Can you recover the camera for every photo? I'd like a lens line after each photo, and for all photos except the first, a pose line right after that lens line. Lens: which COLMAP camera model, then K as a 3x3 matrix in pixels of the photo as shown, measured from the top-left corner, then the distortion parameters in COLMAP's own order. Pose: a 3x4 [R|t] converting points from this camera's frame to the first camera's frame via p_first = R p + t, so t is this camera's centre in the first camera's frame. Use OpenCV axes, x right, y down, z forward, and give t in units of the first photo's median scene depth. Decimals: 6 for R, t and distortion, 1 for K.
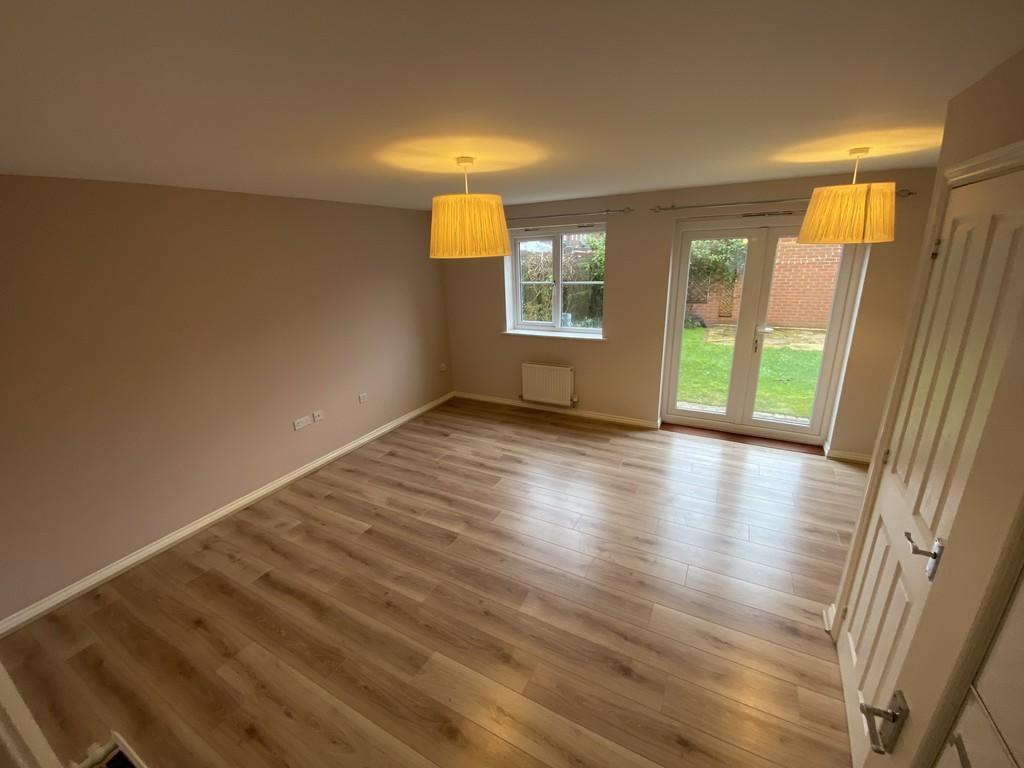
lens RADIAL K [[415.0, 0, 509.8], [0, 415.0, 378.4], [0, 0, 1]] dist [0.011119, -0.001740]
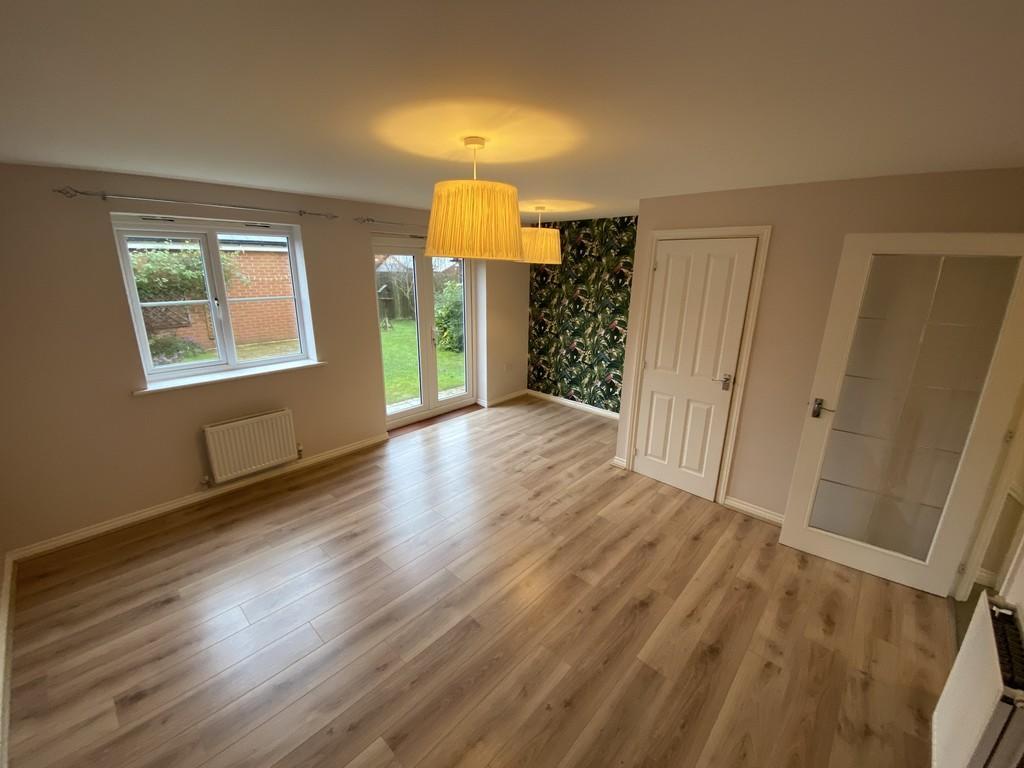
lens RADIAL K [[415.0, 0, 515.8], [0, 415.0, 380.7], [0, 0, 1]] dist [0.011119, -0.001740]
pose [[0.248722, -0.228437, 0.941251, -0.481410], [0.266531, 0.950414, 0.160231, -0.092499], [-0.931181, 0.211020, 0.297274, 0.392525]]
